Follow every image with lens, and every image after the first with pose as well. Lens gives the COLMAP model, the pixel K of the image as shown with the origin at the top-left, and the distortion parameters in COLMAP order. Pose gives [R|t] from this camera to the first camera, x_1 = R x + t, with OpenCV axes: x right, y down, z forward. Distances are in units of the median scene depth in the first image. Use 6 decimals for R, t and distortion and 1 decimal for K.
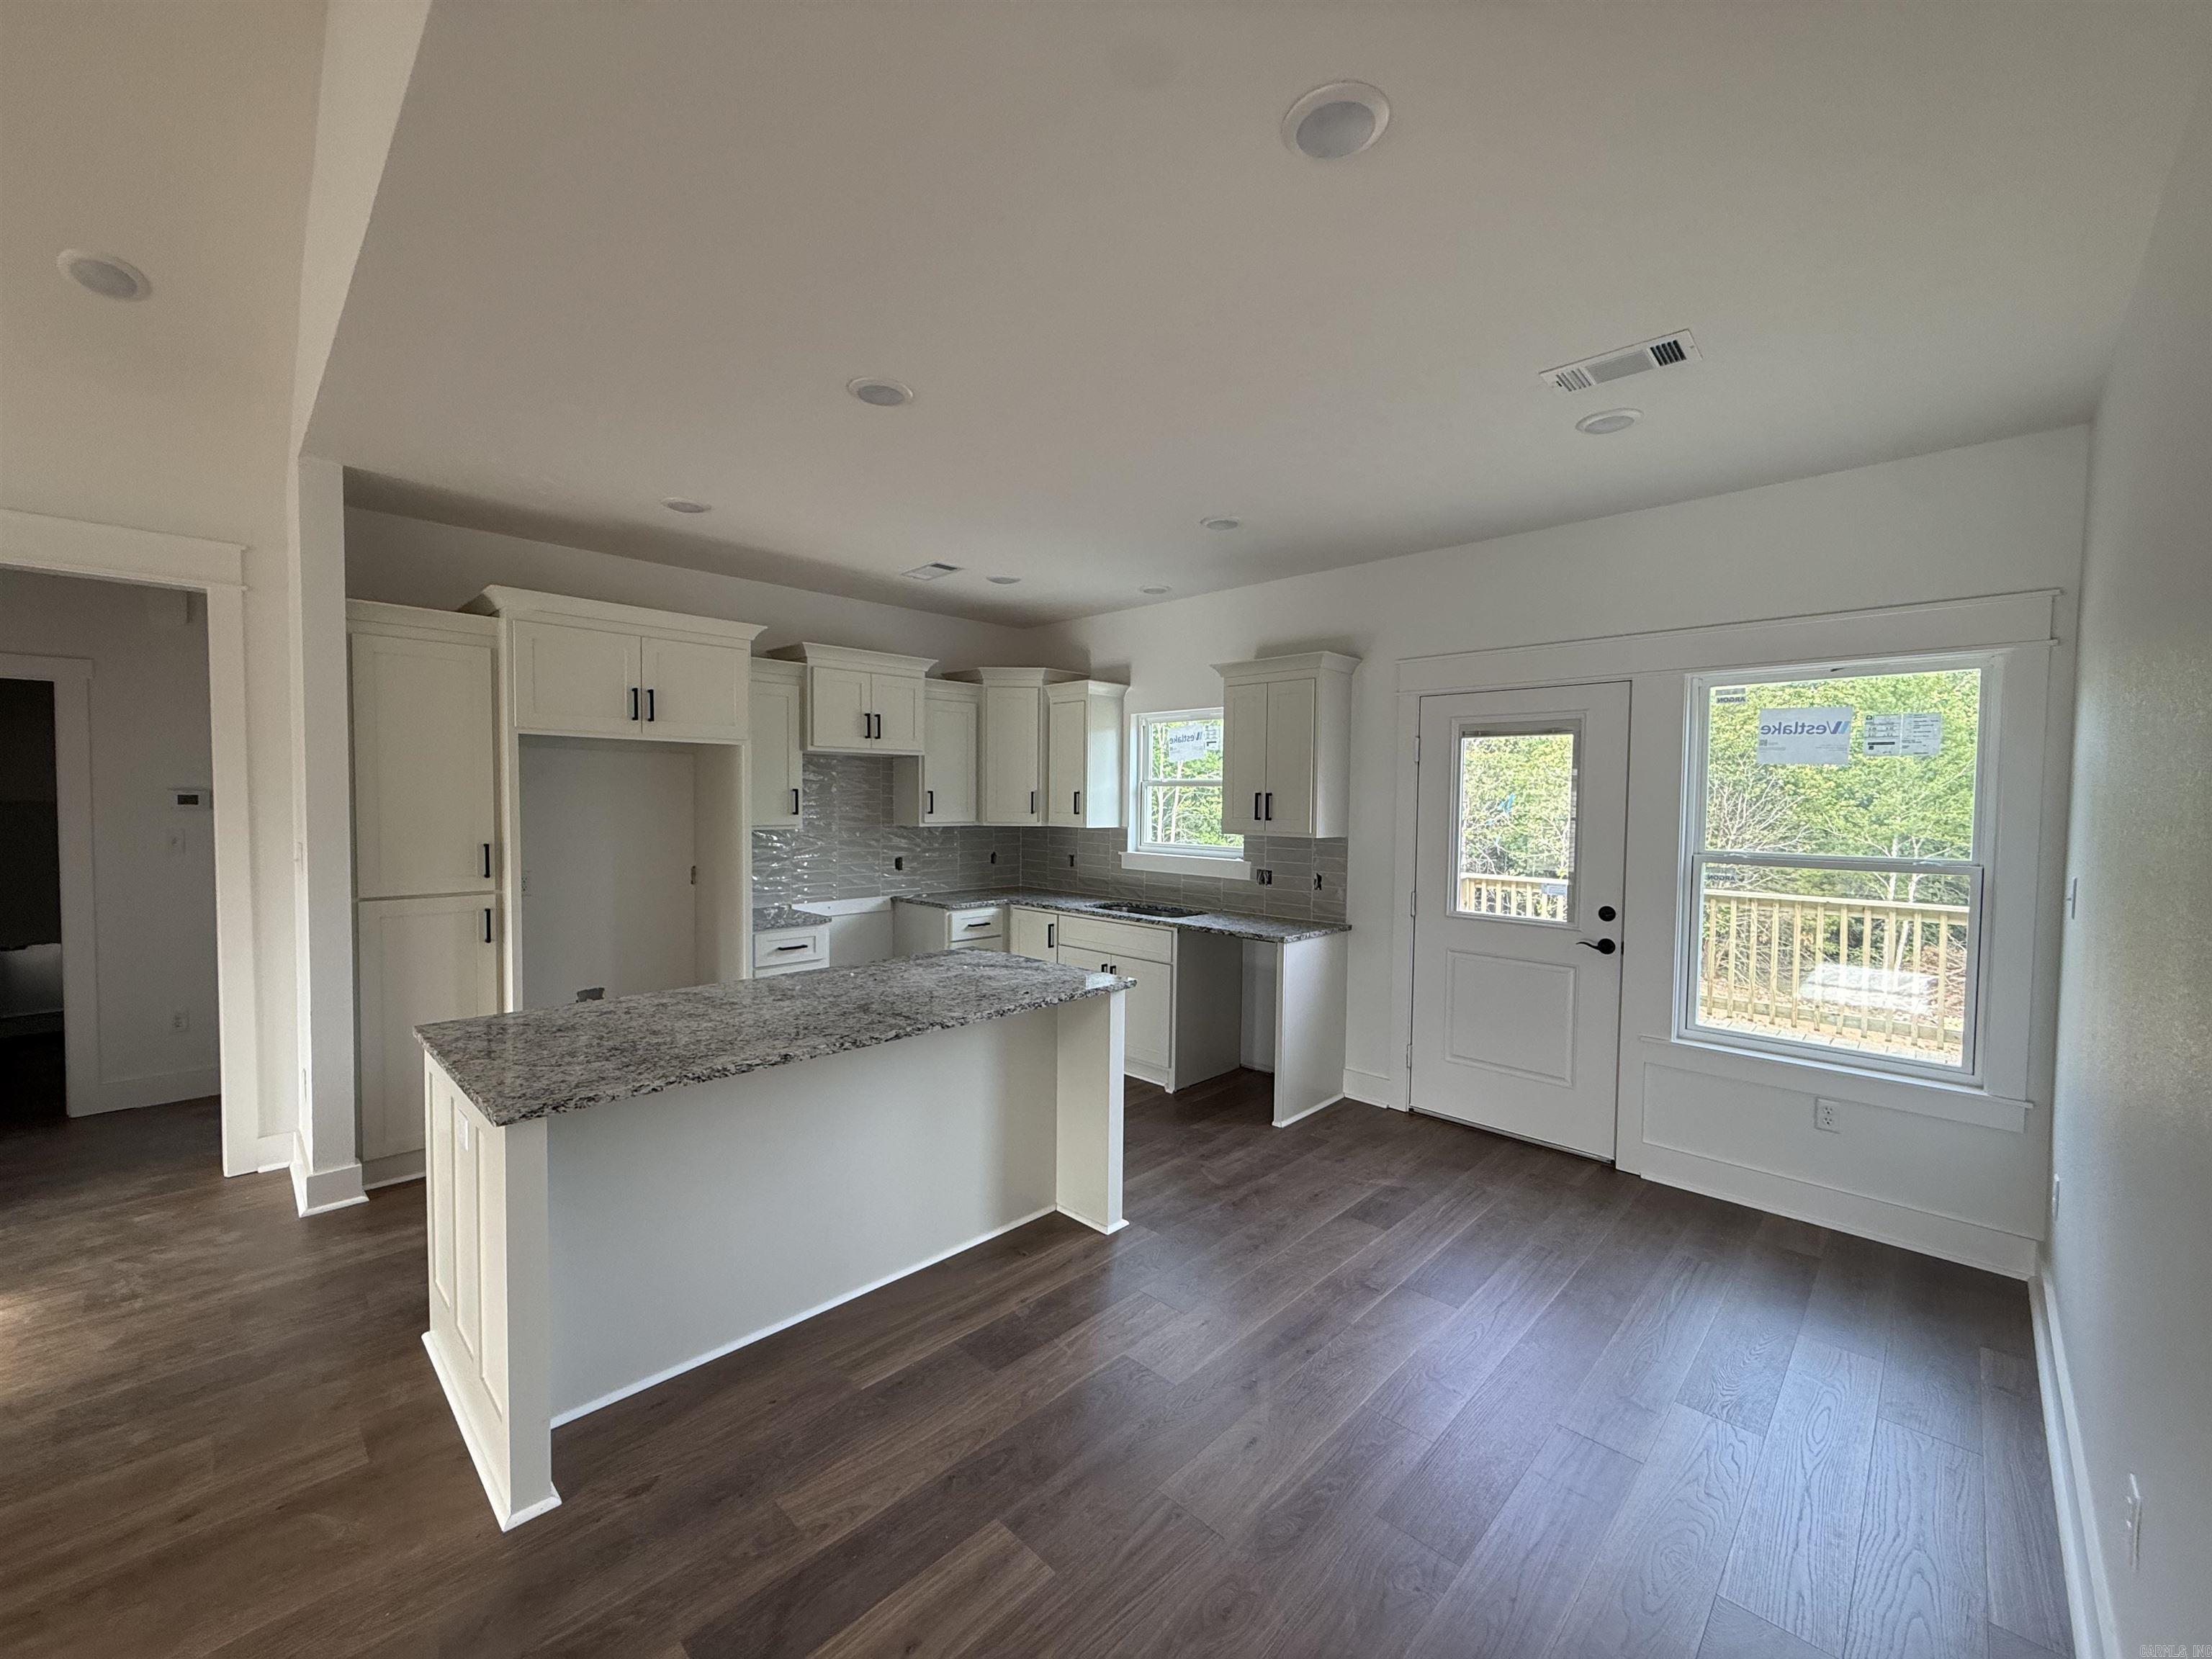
lens RADIAL K [[880.3, 0, 1097.4], [0, 880.3, 830.1], [0, 0, 1]] dist [0.000497, -0.000094]
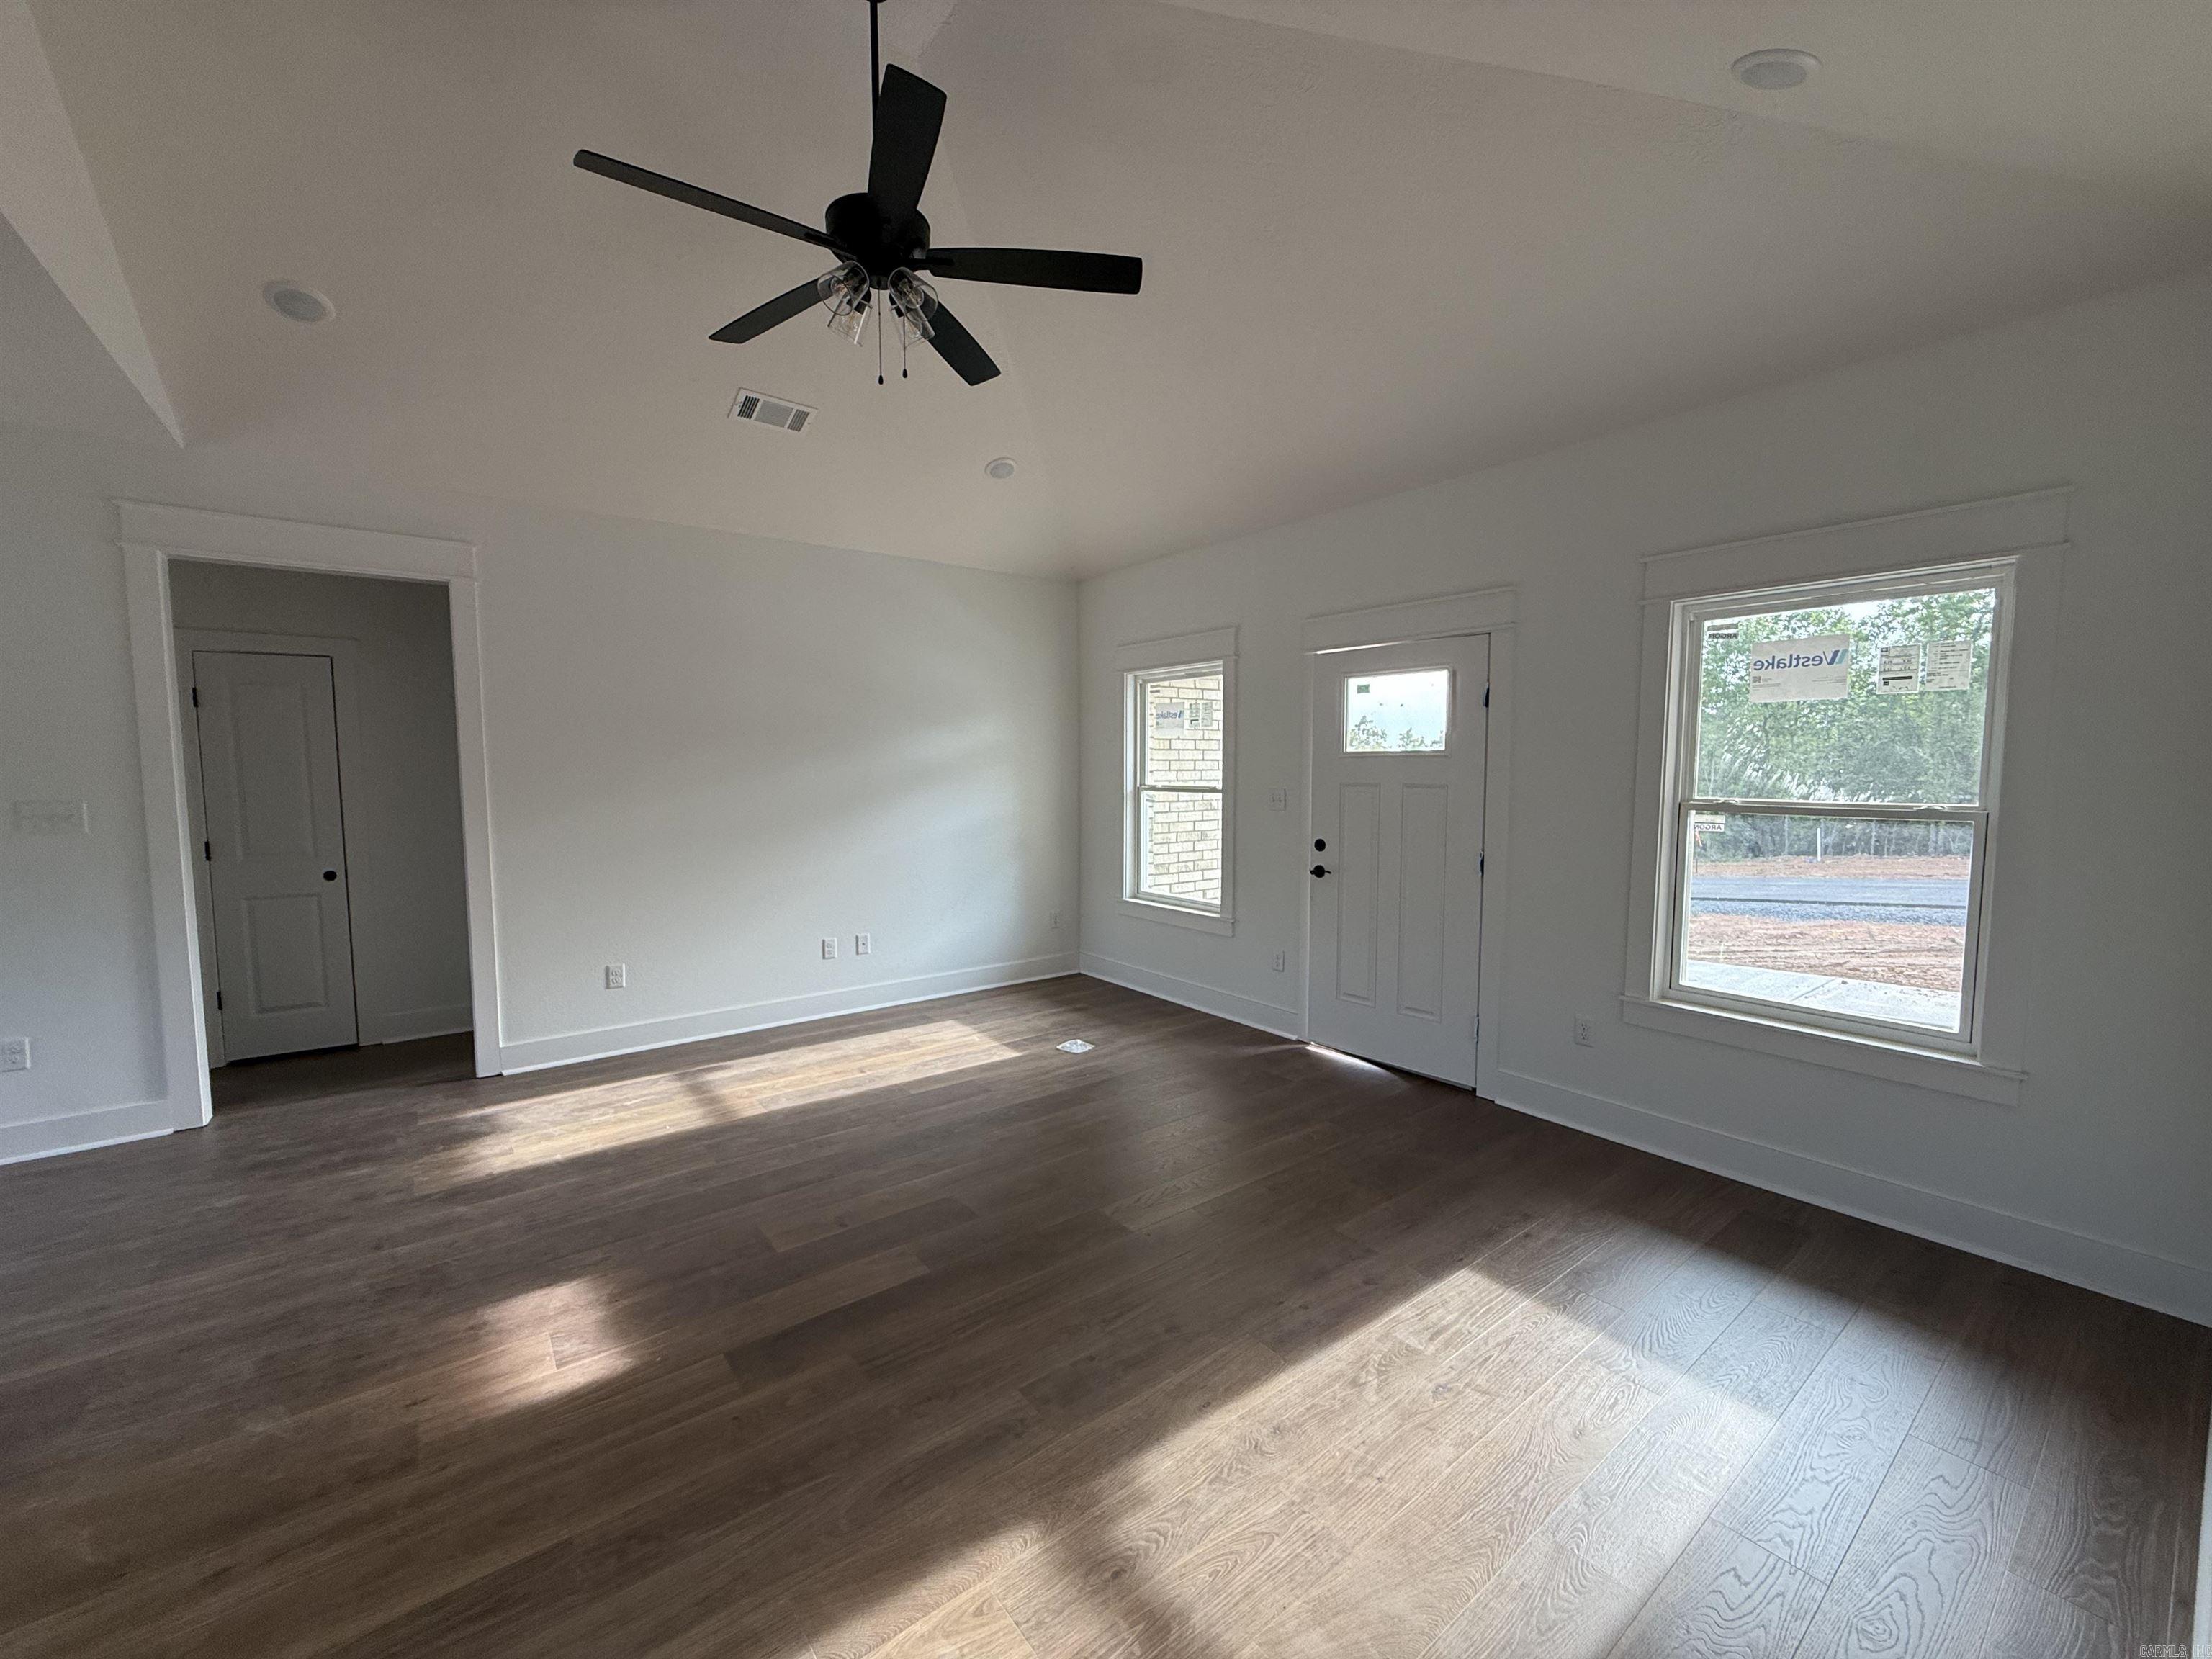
lens RADIAL K [[884.9, 0, 1101.2], [0, 884.9, 828.0], [0, 0, 1]] dist [-0.001546, 0.000413]
pose [[-0.990387, -0.017765, 0.137179, -0.960838], [-0.002106, 0.993540, 0.113465, -0.026033], [-0.138309, 0.112085, -0.984026, 0.793706]]
